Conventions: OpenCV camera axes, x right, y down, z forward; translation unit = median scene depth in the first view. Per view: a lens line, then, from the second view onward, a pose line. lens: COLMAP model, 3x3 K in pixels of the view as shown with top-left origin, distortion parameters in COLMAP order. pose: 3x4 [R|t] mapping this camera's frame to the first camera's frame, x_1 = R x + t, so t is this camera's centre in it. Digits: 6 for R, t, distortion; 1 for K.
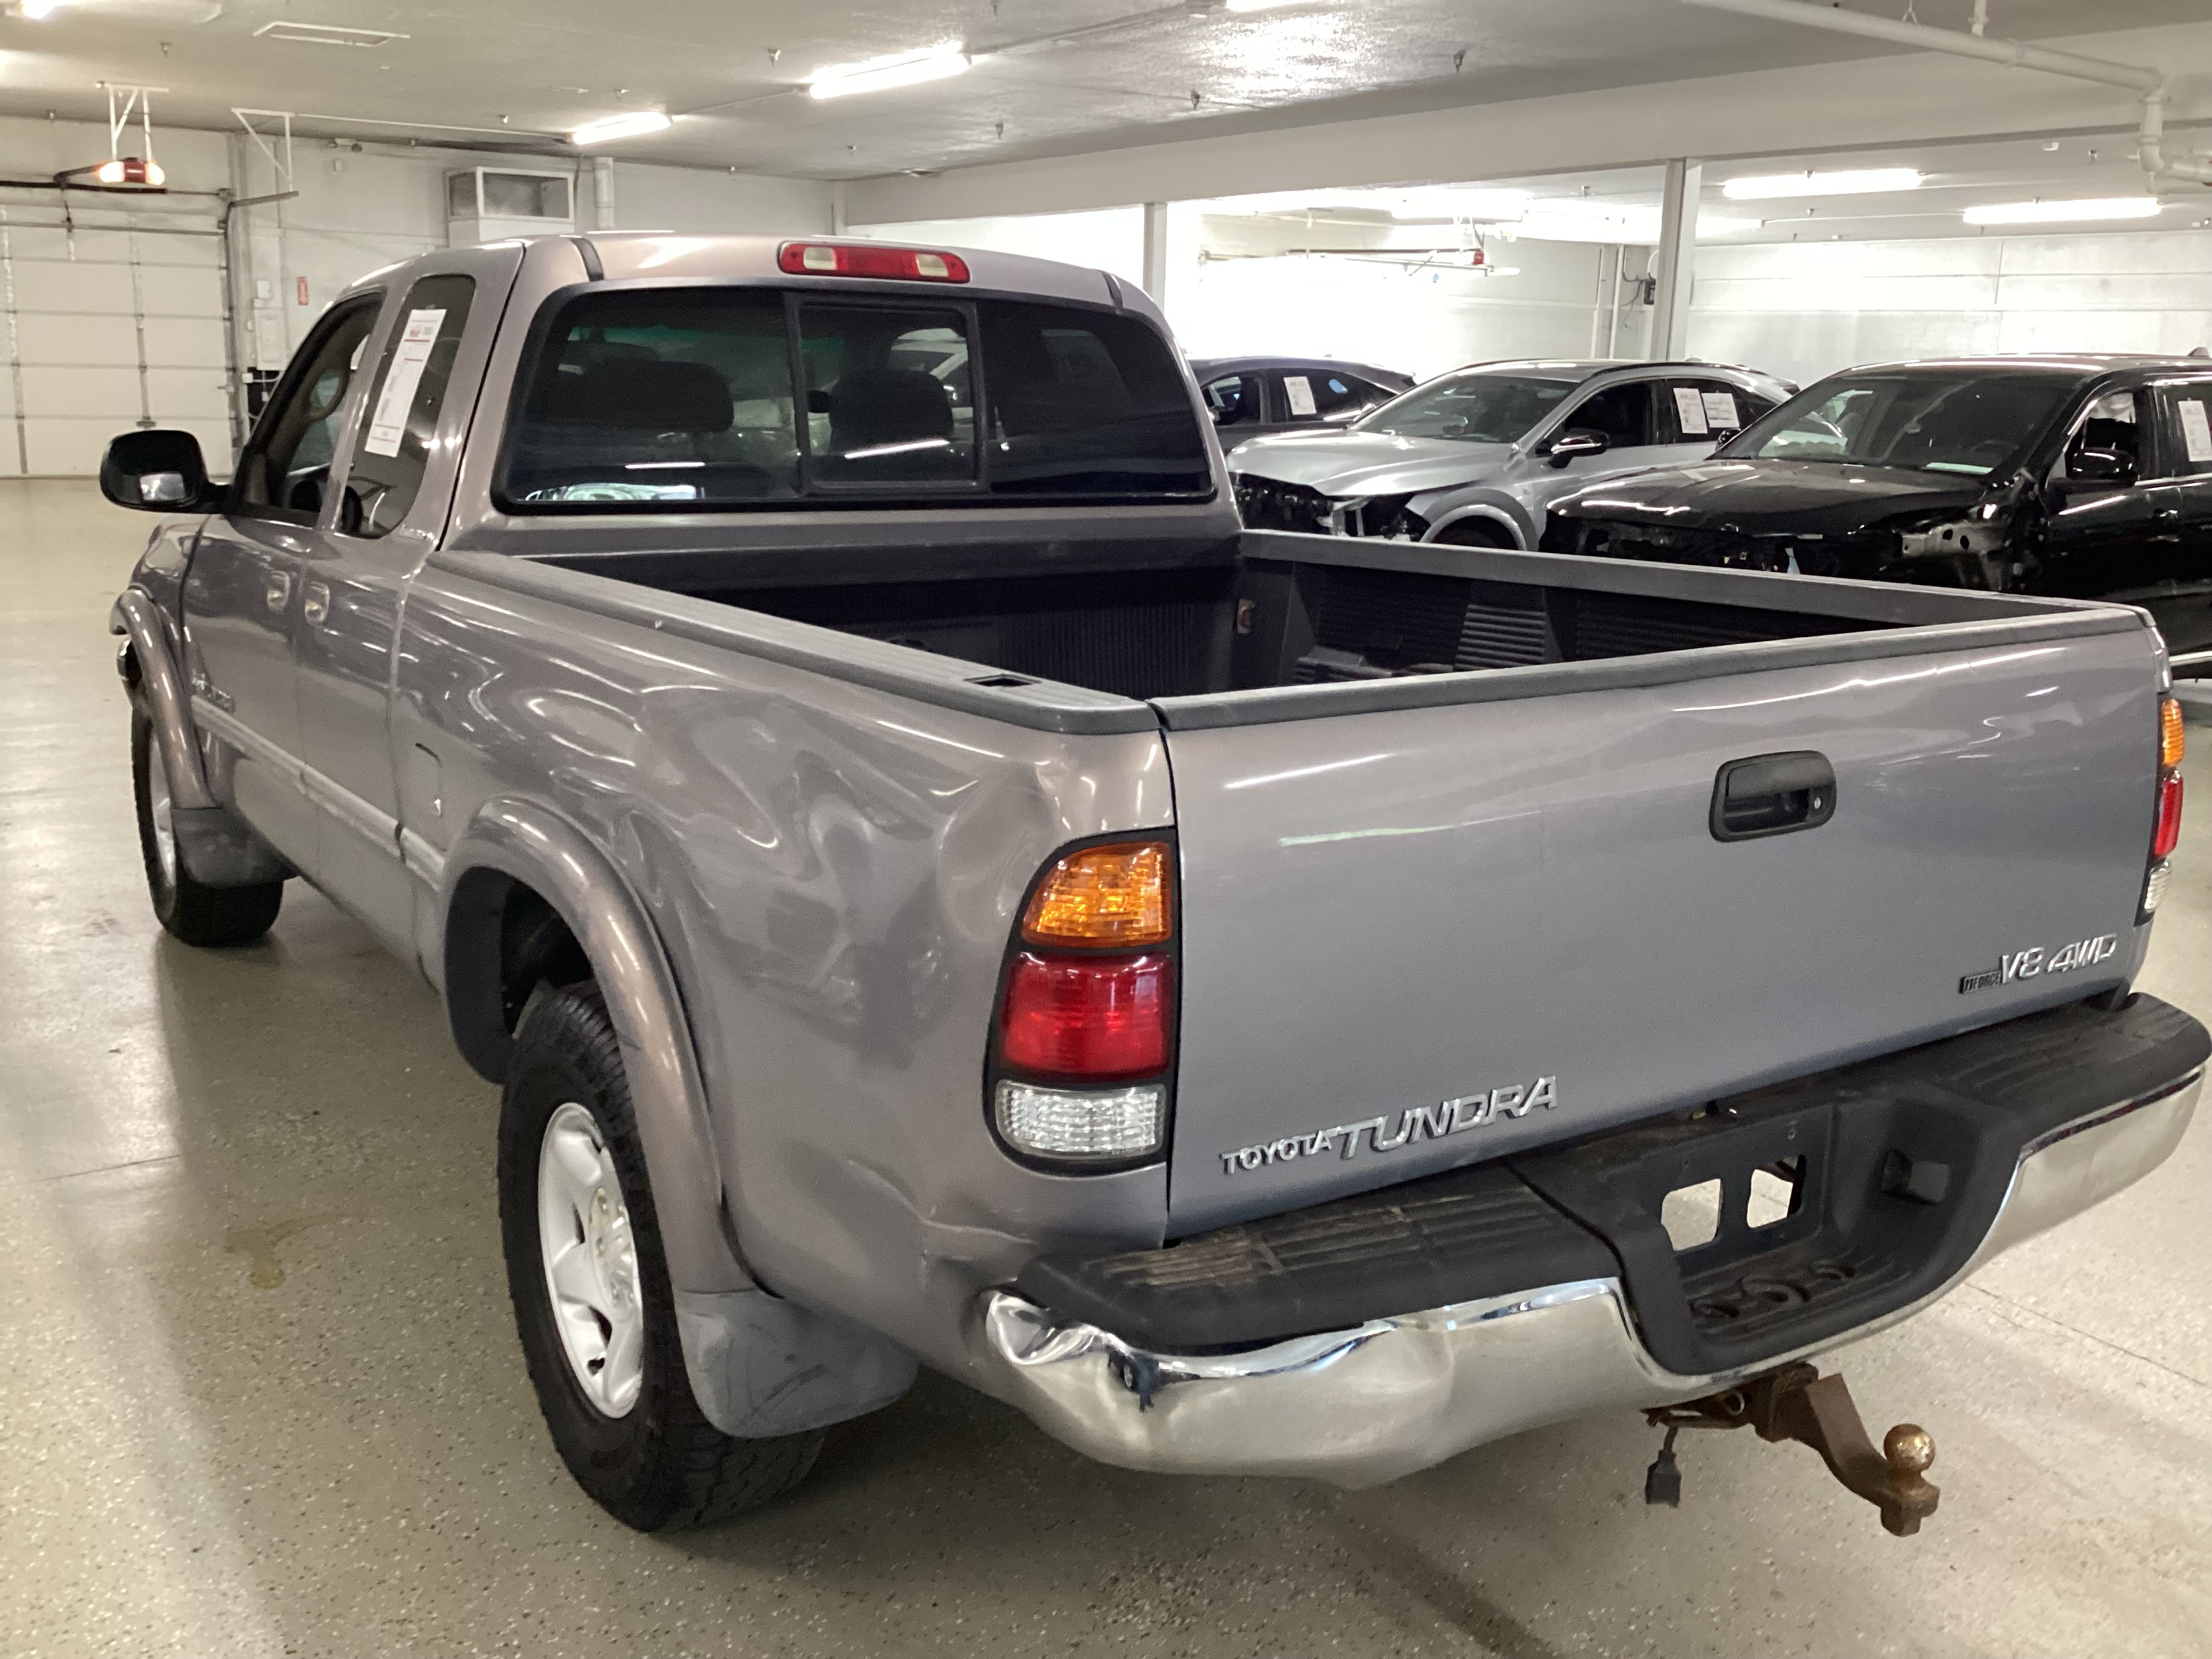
lens RADIAL K [[2006.8, 0, 1106.0], [0, 2006.8, 829.5], [0, 0, 1]] dist [-0.006815, 0.000801]
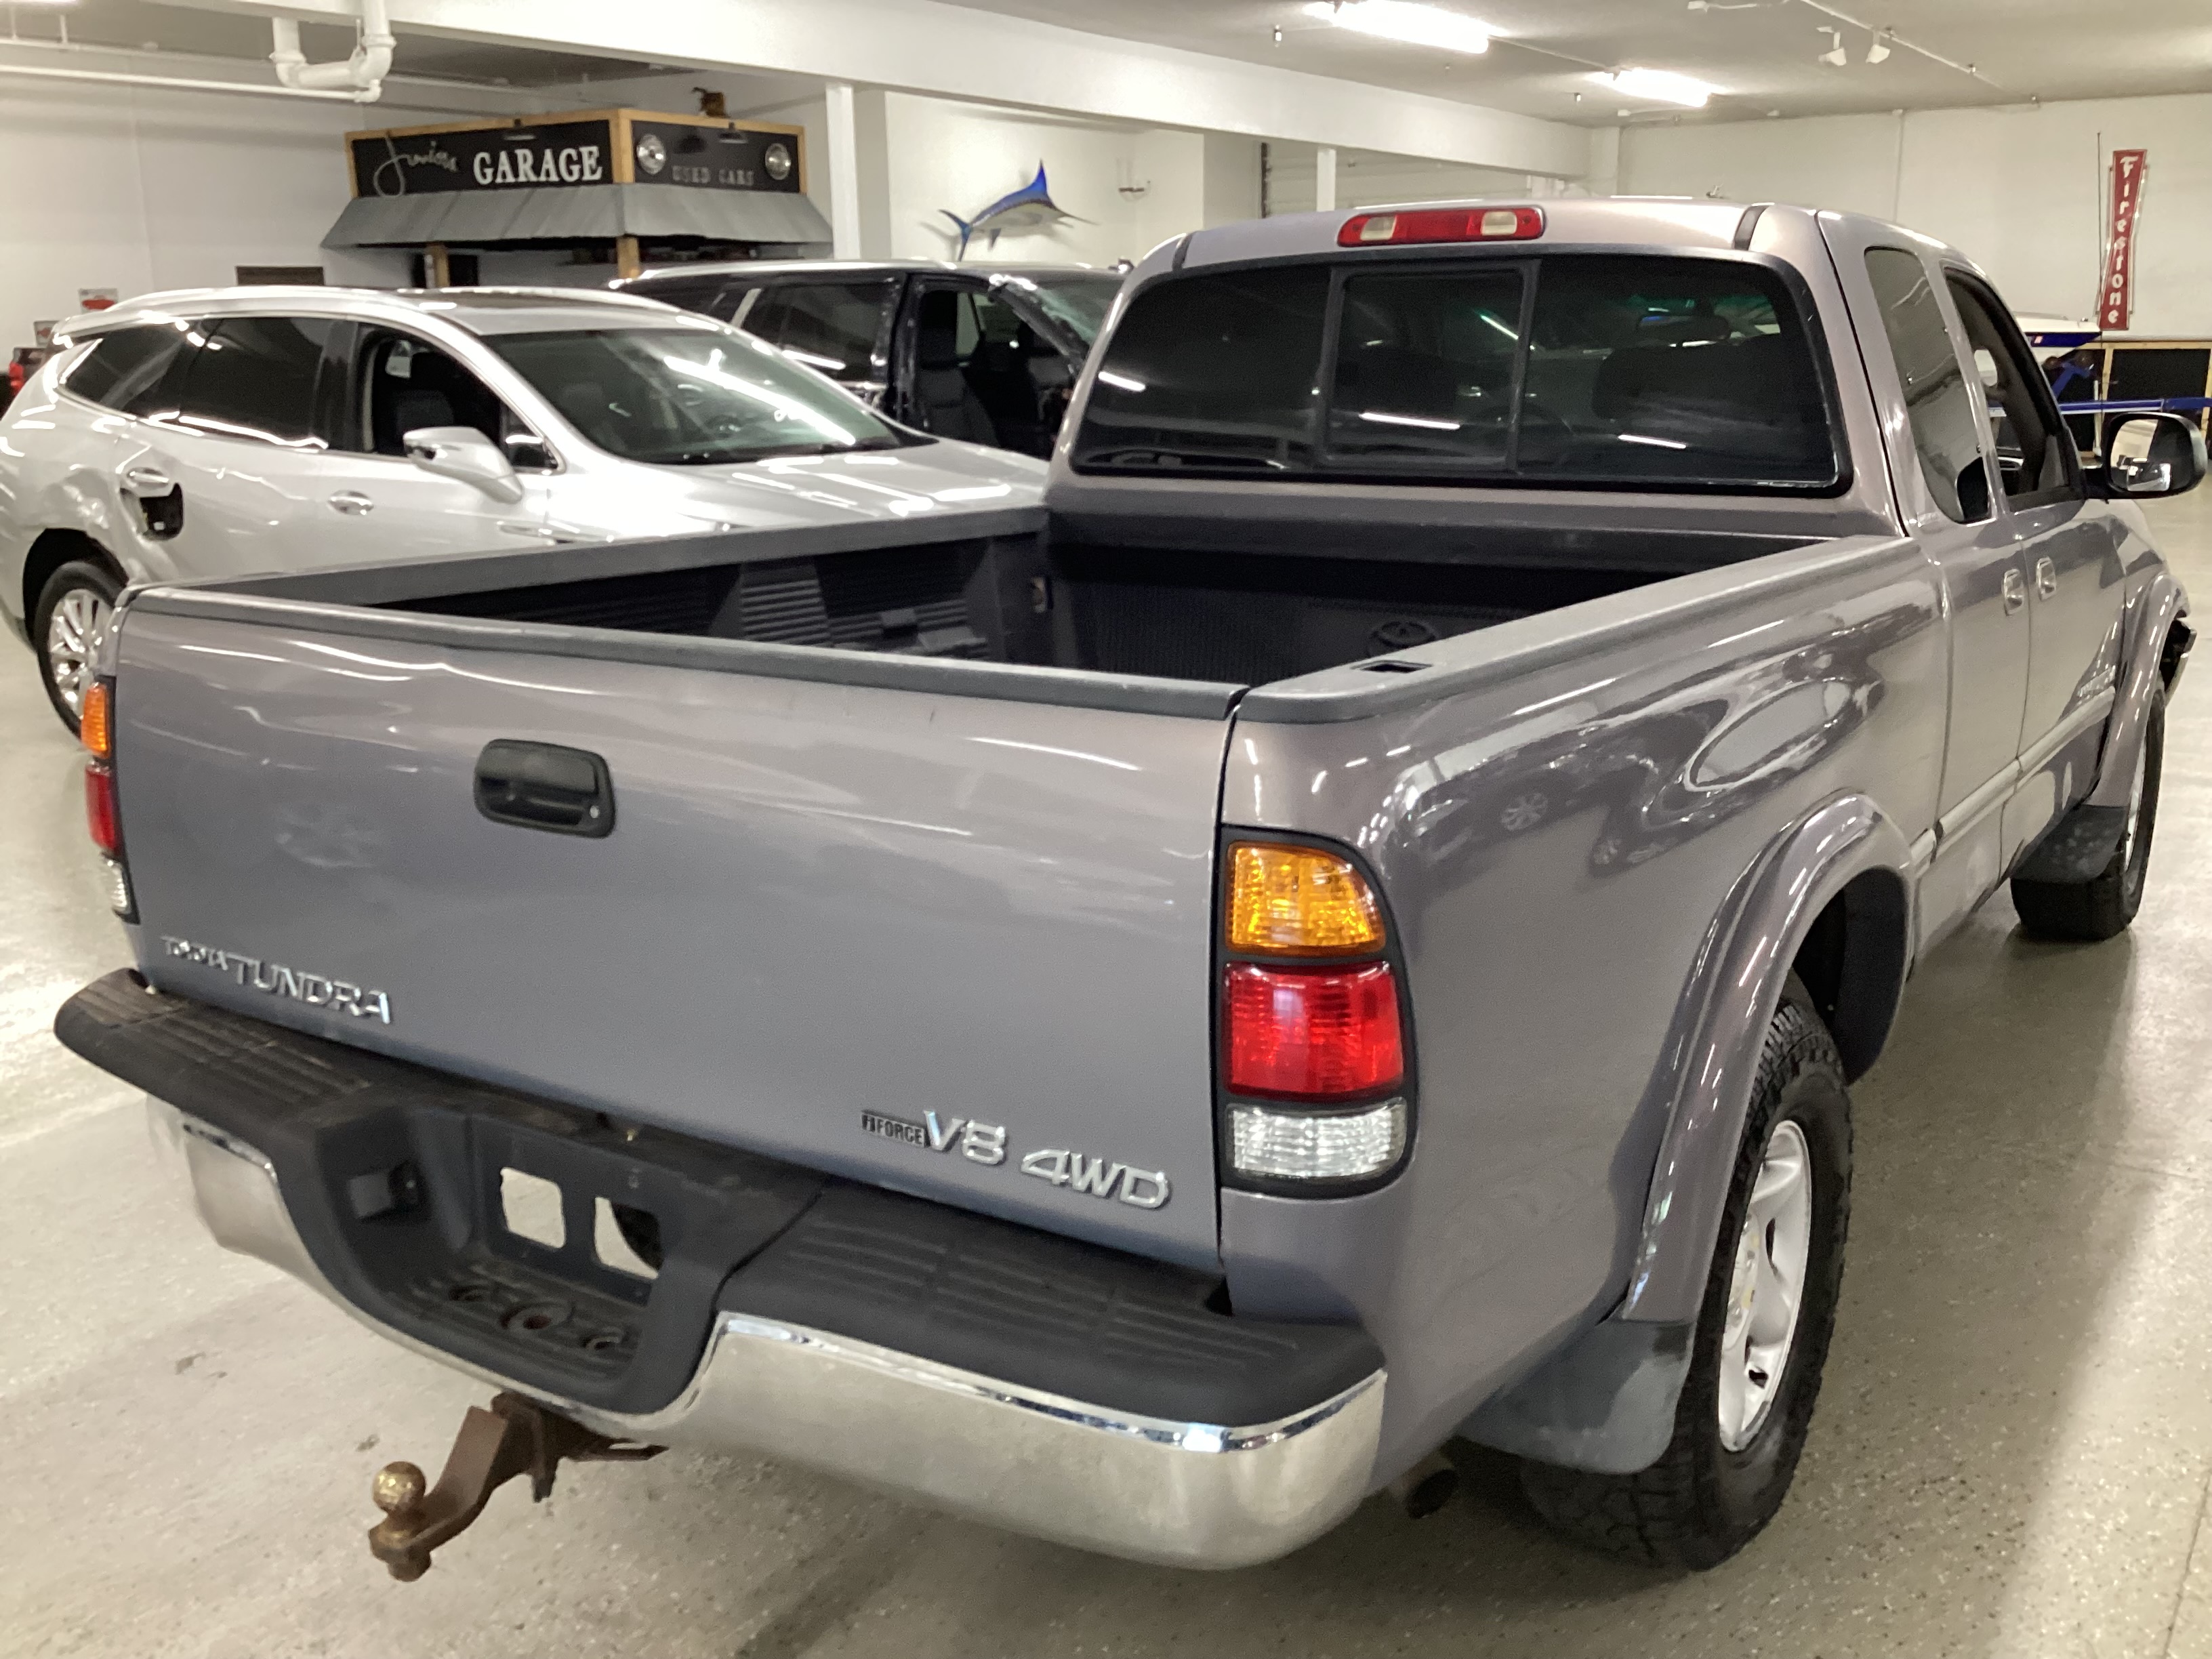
lens RADIAL K [[2038.0, 0, 1106.0], [0, 2038.0, 829.5], [0, 0, 1]] dist [0.008927, -0.000515]
pose [[0.389059, 0.184975, -0.902451, 0.768875], [-0.178148, 0.976248, 0.123299, -0.096433], [0.903823, 0.112799, 0.412771, 0.500437]]
